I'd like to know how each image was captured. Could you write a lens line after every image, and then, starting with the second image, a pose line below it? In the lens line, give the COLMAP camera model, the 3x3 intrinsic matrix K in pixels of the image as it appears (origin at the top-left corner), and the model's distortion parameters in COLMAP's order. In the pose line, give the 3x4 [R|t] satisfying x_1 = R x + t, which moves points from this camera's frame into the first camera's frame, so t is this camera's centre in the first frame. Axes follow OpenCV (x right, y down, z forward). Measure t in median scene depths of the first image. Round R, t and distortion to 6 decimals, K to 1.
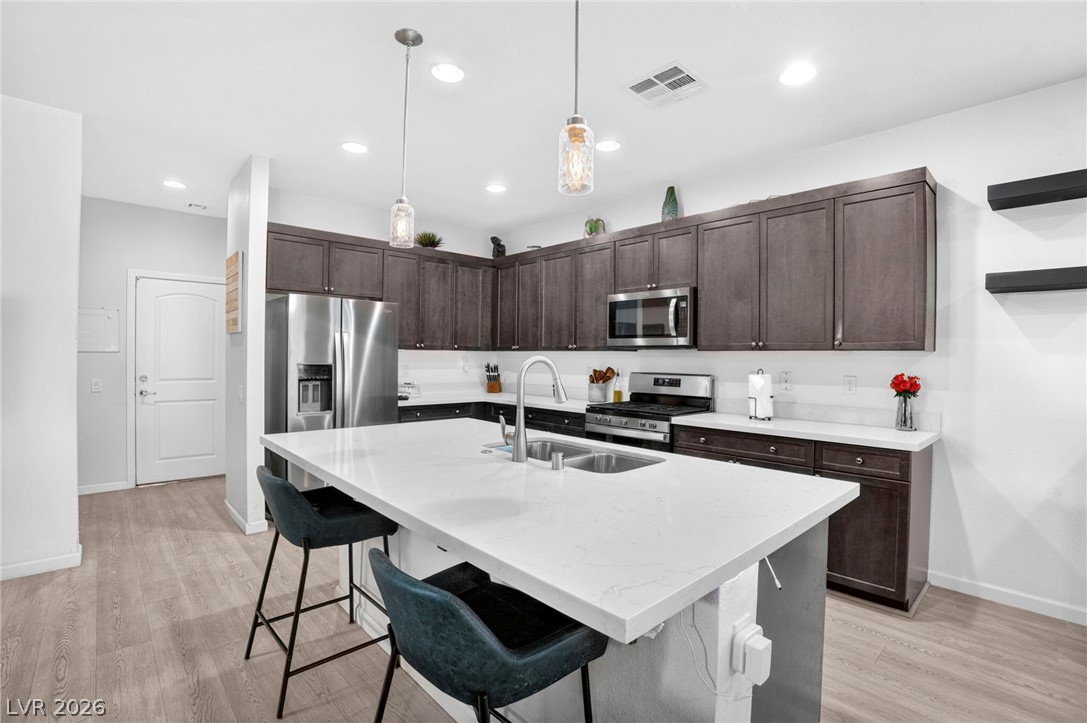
lens RADIAL K [[495.7, 0, 548.4], [0, 495.7, 363.0], [0, 0, 1]] dist [-0.058751, 0.012937]
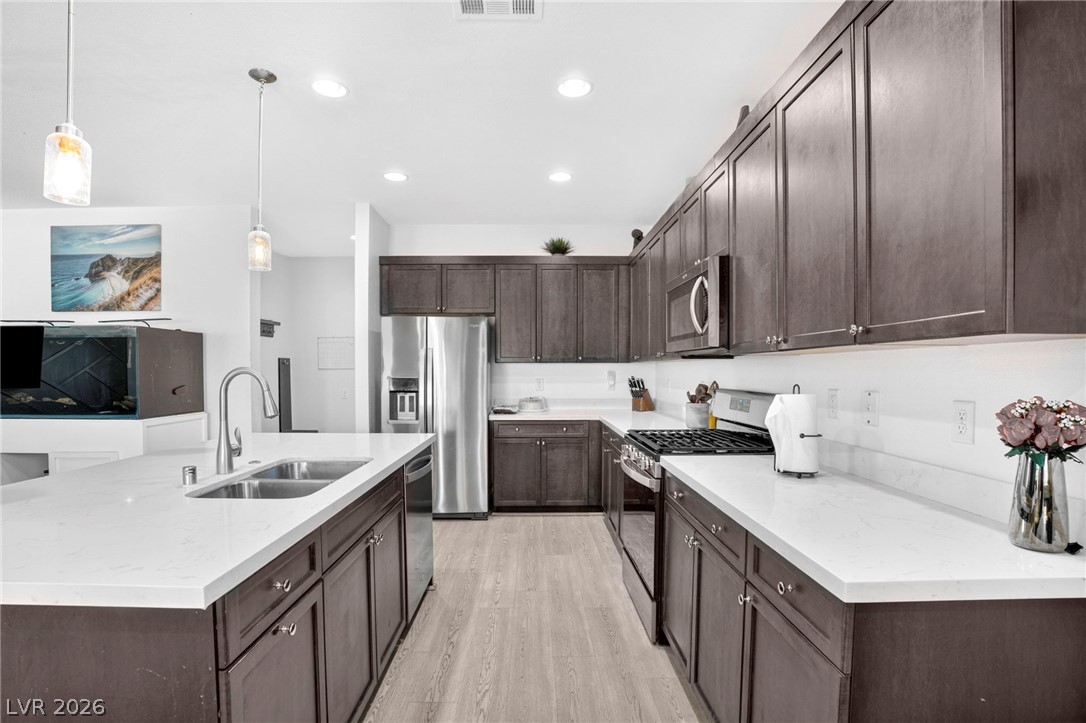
lens RADIAL K [[513.9, 0, 542.2], [0, 513.9, 384.3], [0, 0, 1]] dist [-0.063141, 0.000074]
pose [[0.740043, 0.007367, -0.672519, 0.493608], [0.000104, 0.999939, 0.011068, 0.004430], [0.672560, -0.008261, 0.739997, 0.314798]]
